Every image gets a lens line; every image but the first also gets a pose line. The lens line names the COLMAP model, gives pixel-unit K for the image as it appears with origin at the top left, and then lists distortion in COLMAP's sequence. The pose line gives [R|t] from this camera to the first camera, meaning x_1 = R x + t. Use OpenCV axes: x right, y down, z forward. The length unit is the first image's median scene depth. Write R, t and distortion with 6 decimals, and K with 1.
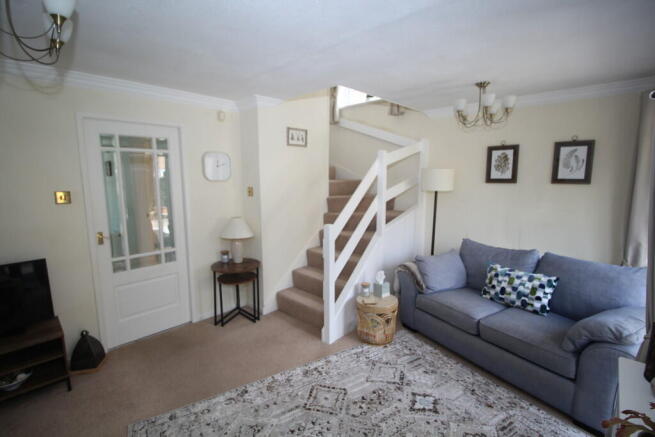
lens RADIAL K [[305.4, 0, 322.8], [0, 305.4, 217.2], [0, 0, 1]] dist [0.000847, -0.017942]
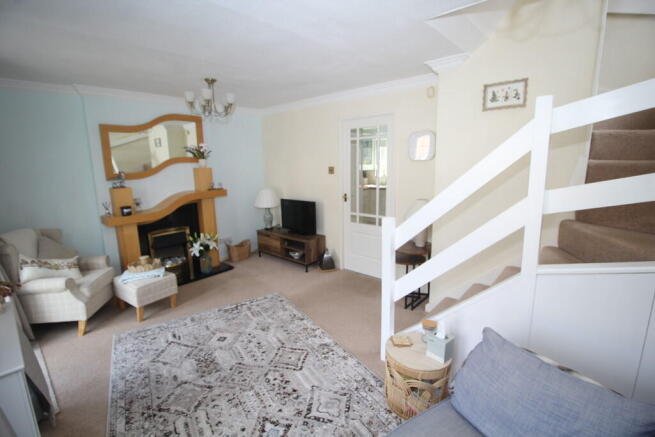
lens RADIAL K [[305.4, 0, 322.8], [0, 305.4, 217.2], [0, 0, 1]] dist [0.000847, -0.017942]
pose [[0.021900, 0.185135, -0.982469, 0.840567], [-0.117546, 0.976366, 0.181364, -0.103796], [0.992826, 0.111514, 0.043144, 0.838650]]
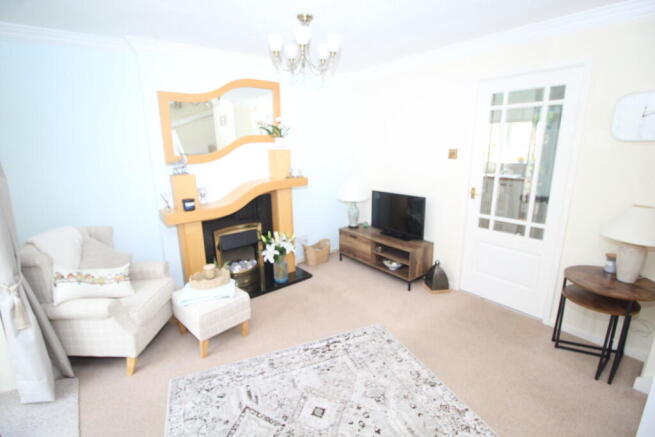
lens RADIAL K [[305.4, 0, 322.8], [0, 305.4, 217.2], [0, 0, 1]] dist [0.000847, -0.017942]
pose [[-0.151447, 0.236607, -0.959730, 0.444275], [-0.117038, 0.959807, 0.255095, -0.065618], [0.981512, 0.150958, -0.117668, 0.614814]]
